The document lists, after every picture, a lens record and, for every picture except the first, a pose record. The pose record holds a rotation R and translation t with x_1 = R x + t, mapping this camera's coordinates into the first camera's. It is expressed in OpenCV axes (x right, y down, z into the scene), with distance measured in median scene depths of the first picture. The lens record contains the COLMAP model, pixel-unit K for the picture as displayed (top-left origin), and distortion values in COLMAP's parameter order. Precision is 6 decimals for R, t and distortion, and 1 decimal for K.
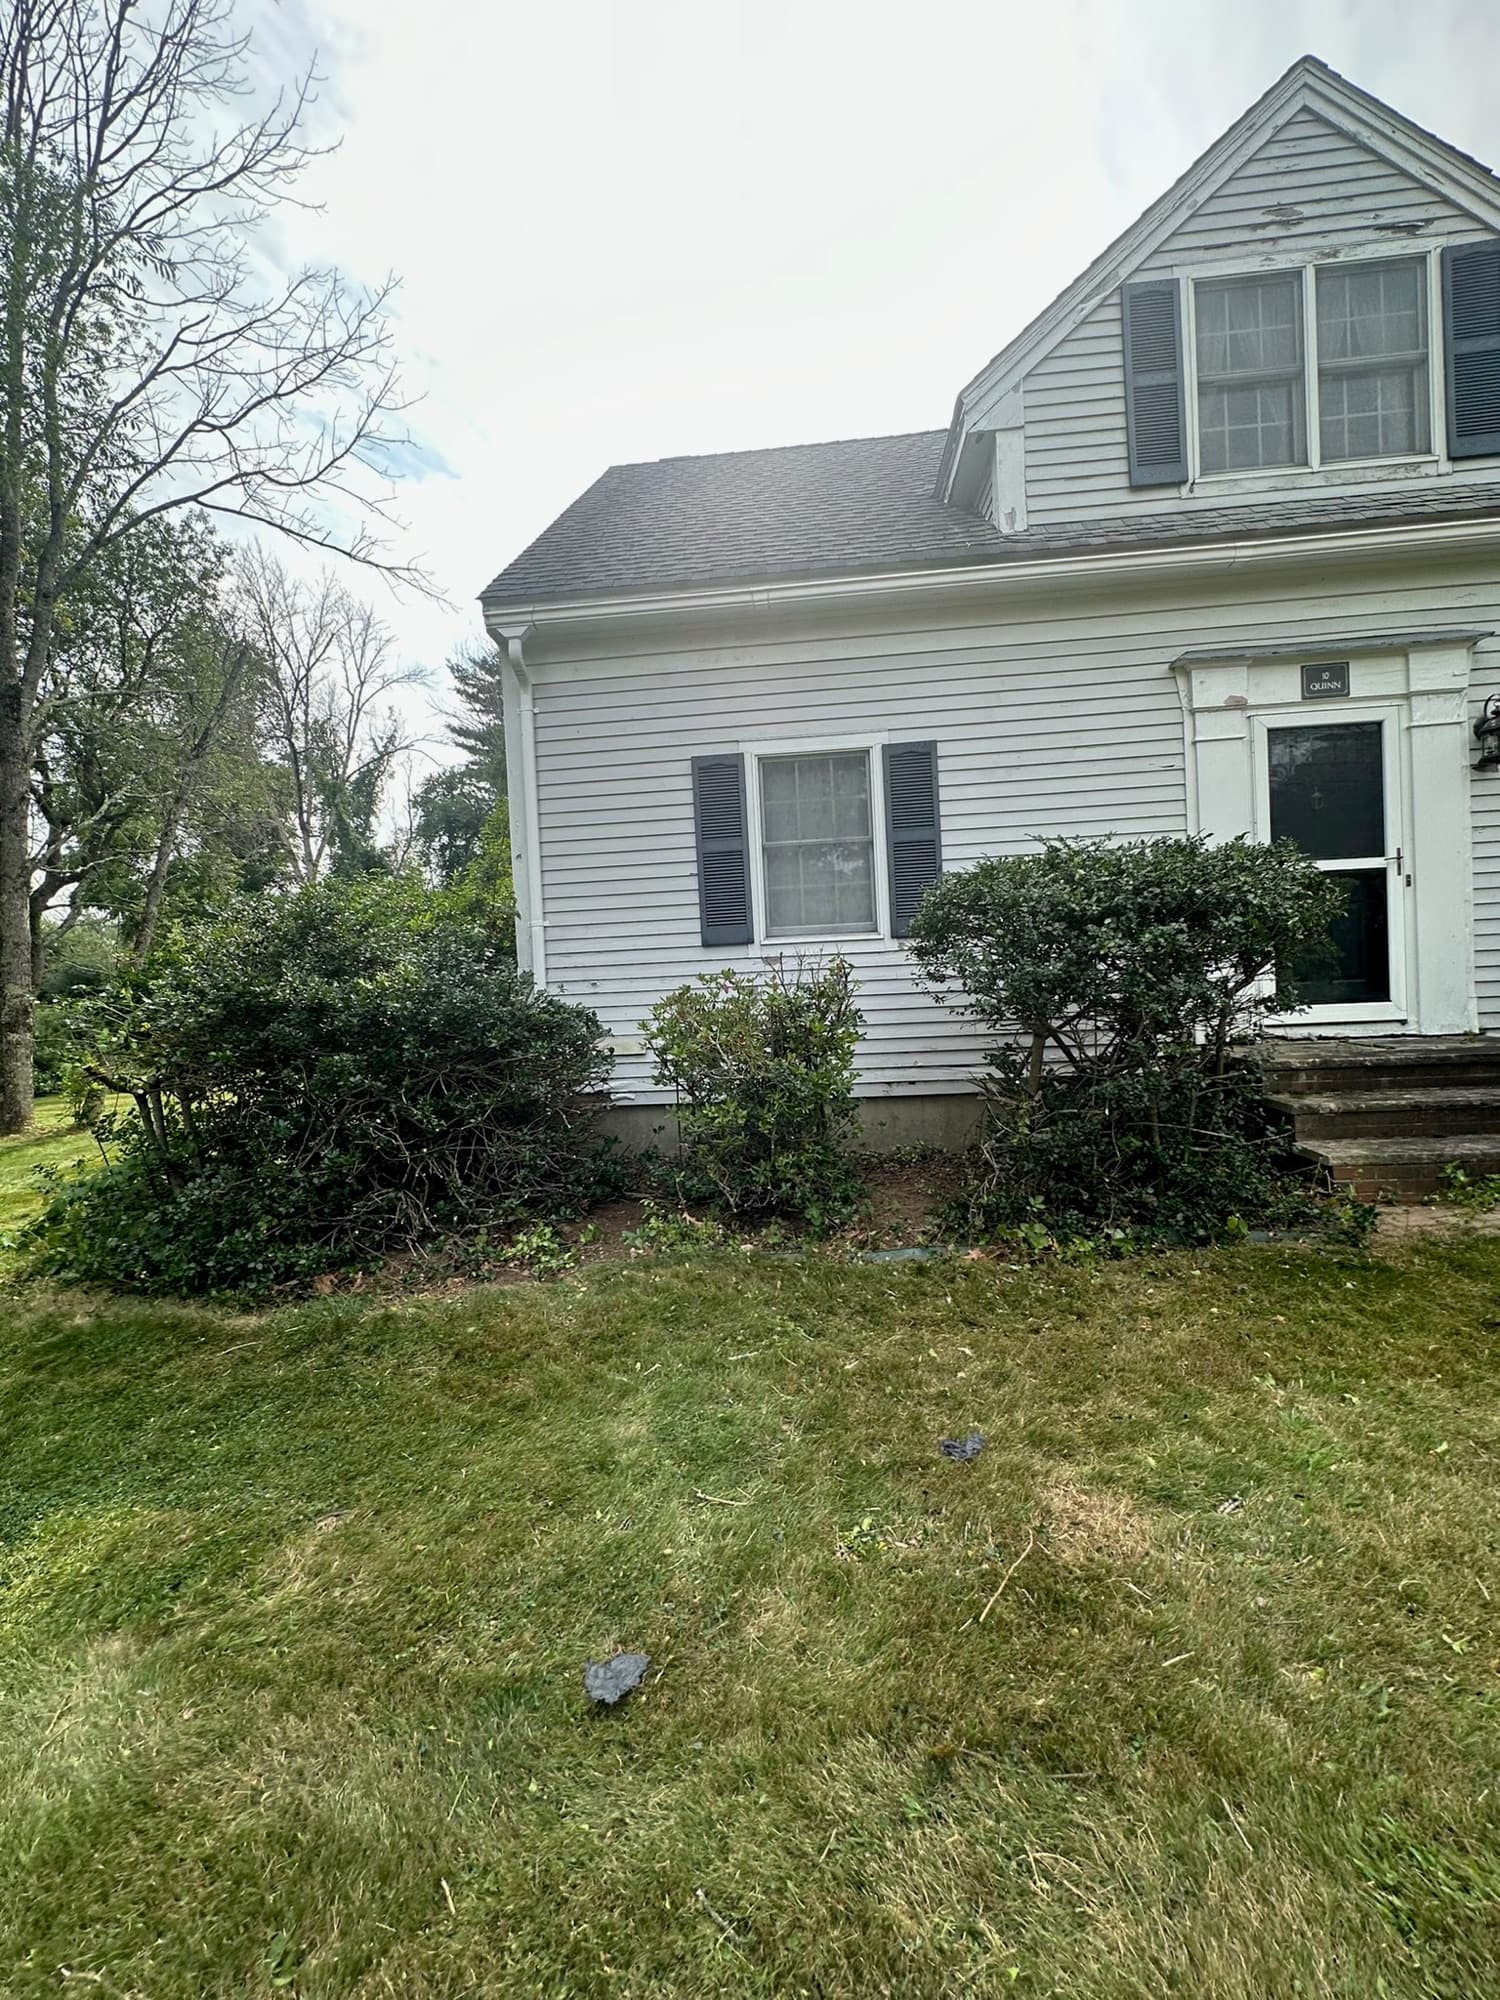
lens RADIAL K [[794.9, 0, 751.1], [0, 794.9, 1000.2], [0, 0, 1]] dist [-0.002535, -0.000256]
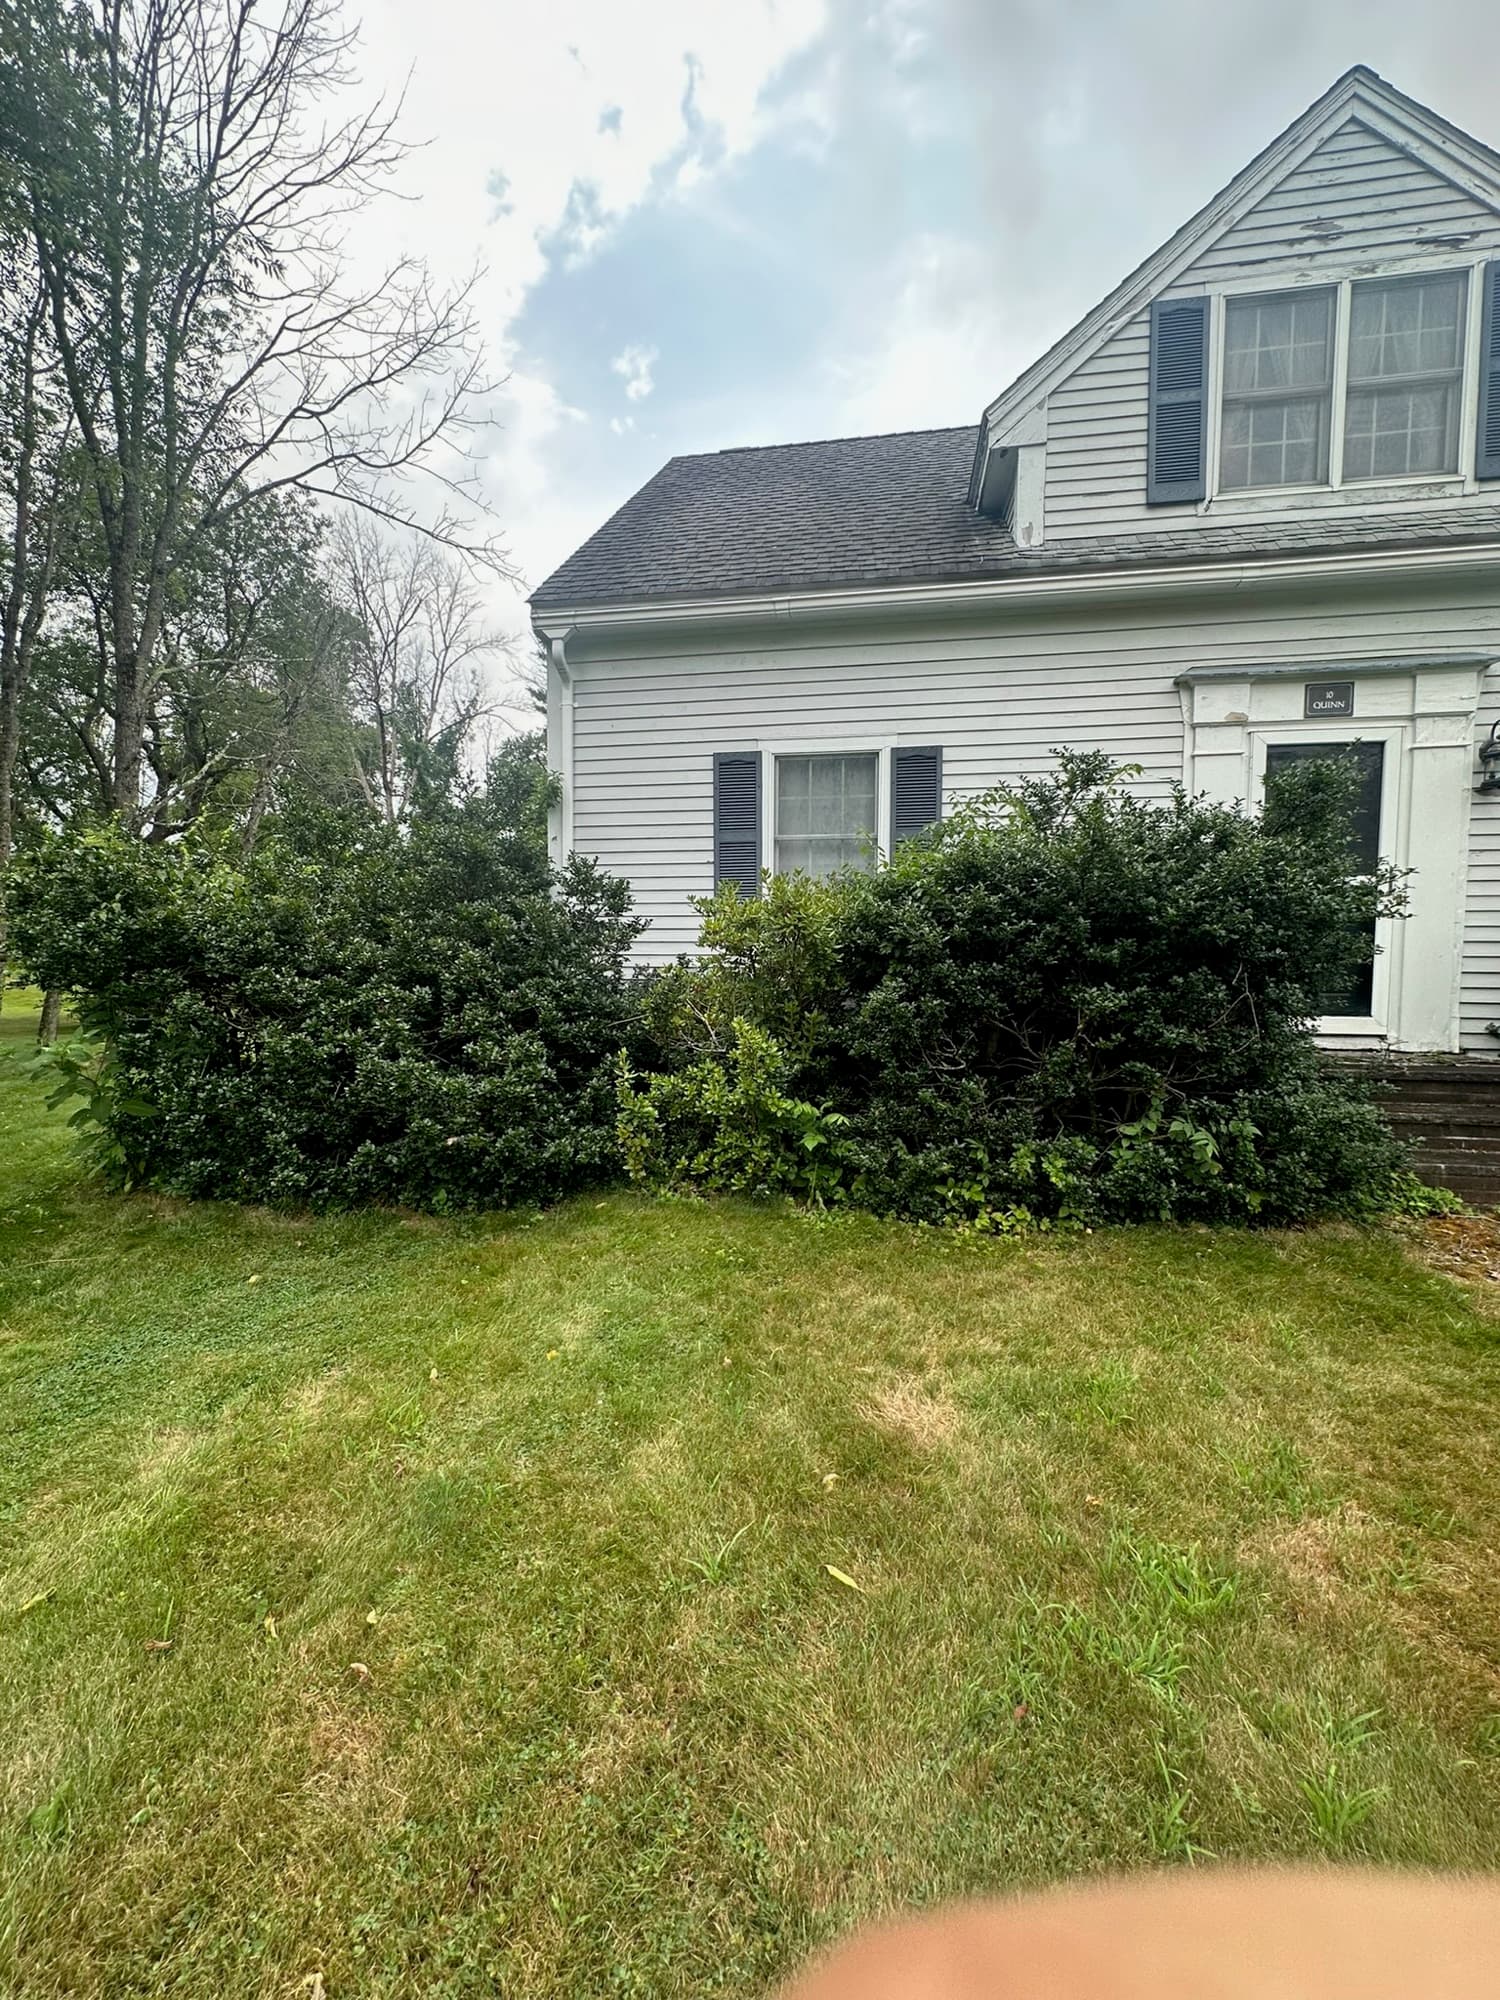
lens RADIAL K [[794.9, 0, 748.9], [0, 794.9, 1000.0], [0, 0, 1]] dist [-0.002535, -0.000256]
pose [[0.995128, 0.057515, -0.080074, 0.079102], [-0.054788, 0.997854, 0.035843, -0.012238], [0.081963, -0.031281, 0.996144, -0.084092]]
